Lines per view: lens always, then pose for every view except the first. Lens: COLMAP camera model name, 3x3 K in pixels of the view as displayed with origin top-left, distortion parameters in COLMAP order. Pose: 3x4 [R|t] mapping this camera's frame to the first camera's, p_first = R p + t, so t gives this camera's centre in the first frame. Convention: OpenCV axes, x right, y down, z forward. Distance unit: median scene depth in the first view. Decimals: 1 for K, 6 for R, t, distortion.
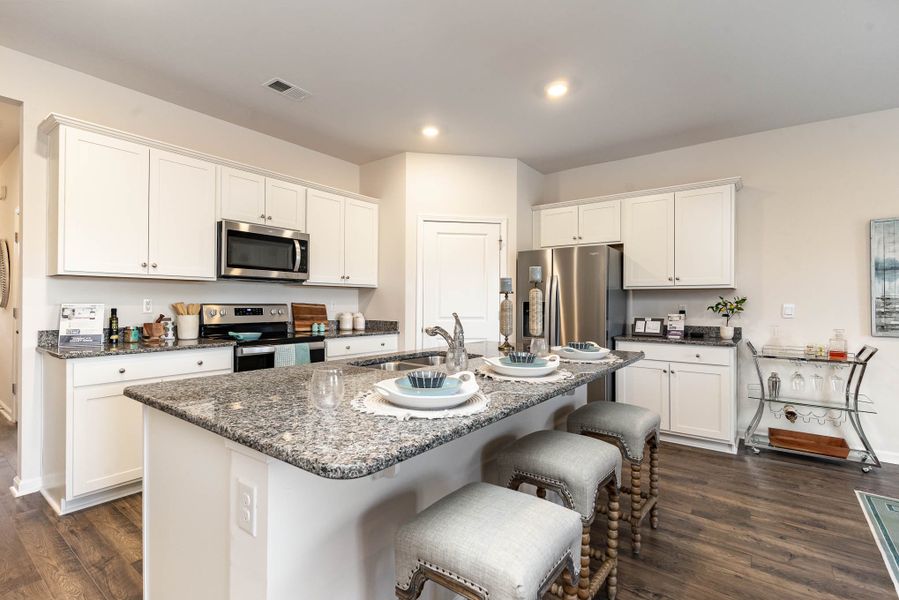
lens RADIAL K [[427.1, 0, 449.5], [0, 427.1, 300.0], [0, 0, 1]] dist [-0.002196, -0.000113]
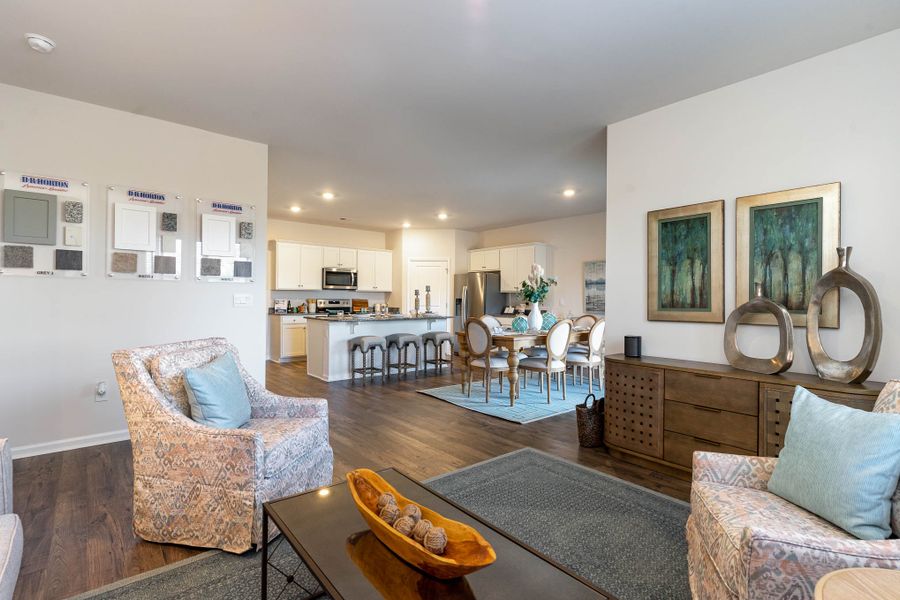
lens RADIAL K [[427.6, 0, 450.0], [0, 427.6, 300.0], [0, 0, 1]] dist [-0.002196, -0.000113]
pose [[0.977469, 0.000521, -0.211080, 0.675147], [0.000645, 0.999985, 0.005452, 0.000500], [0.211080, -0.005465, 0.977454, -1.217472]]
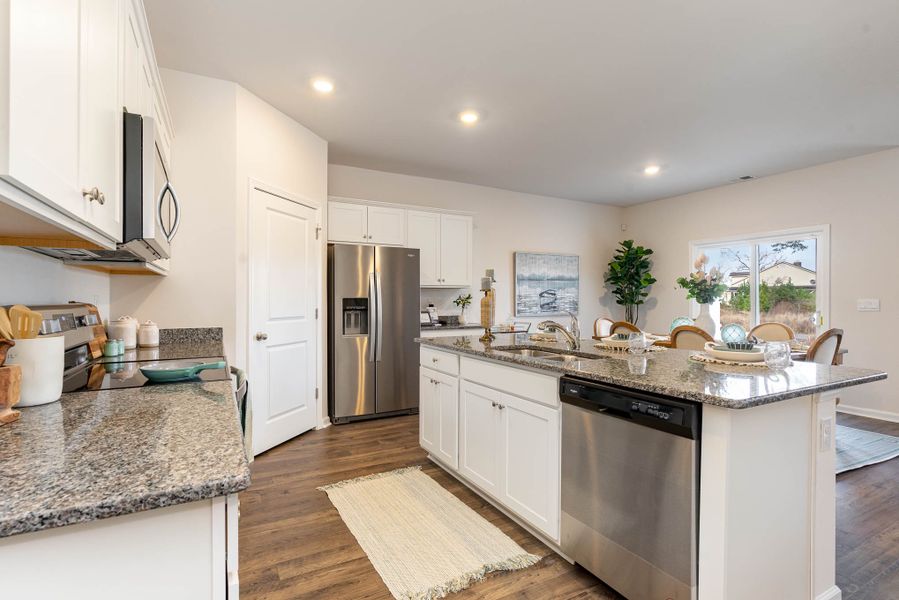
lens RADIAL K [[427.1, 0, 449.5], [0, 427.1, 300.0], [0, 0, 1]] dist [-0.002196, -0.000113]
pose [[0.402097, -0.007650, 0.915565, -0.682574], [-0.003693, 0.999943, 0.009977, -0.002169], [-0.915590, -0.007393, 0.402046, 0.461910]]
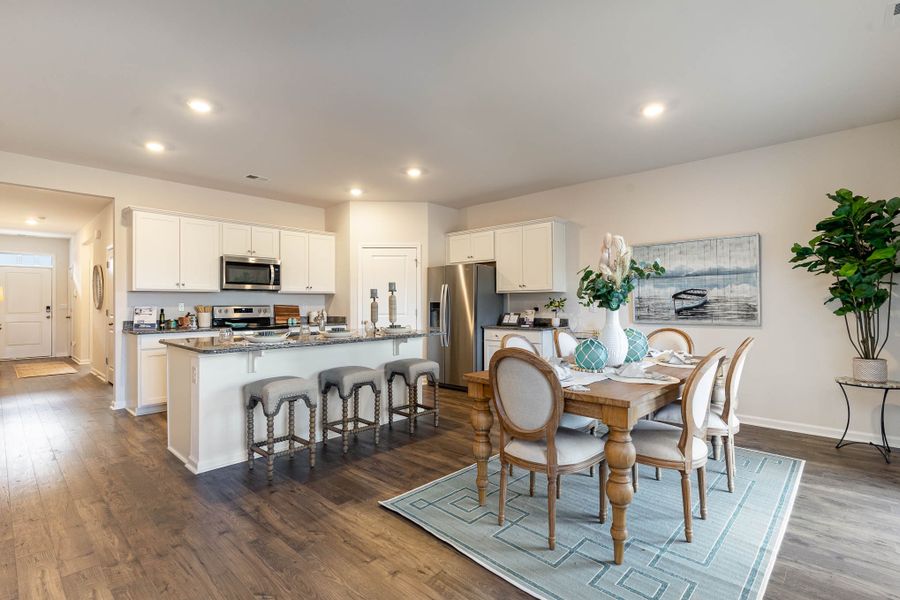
lens RADIAL K [[427.6, 0, 450.0], [0, 427.6, 300.0], [0, 0, 1]] dist [-0.002196, -0.000113]
pose [[0.994973, -0.010437, -0.099601, 0.439185], [0.010286, 0.999945, -0.002033, -0.000683], [0.099617, 0.000998, 0.995025, -0.488861]]
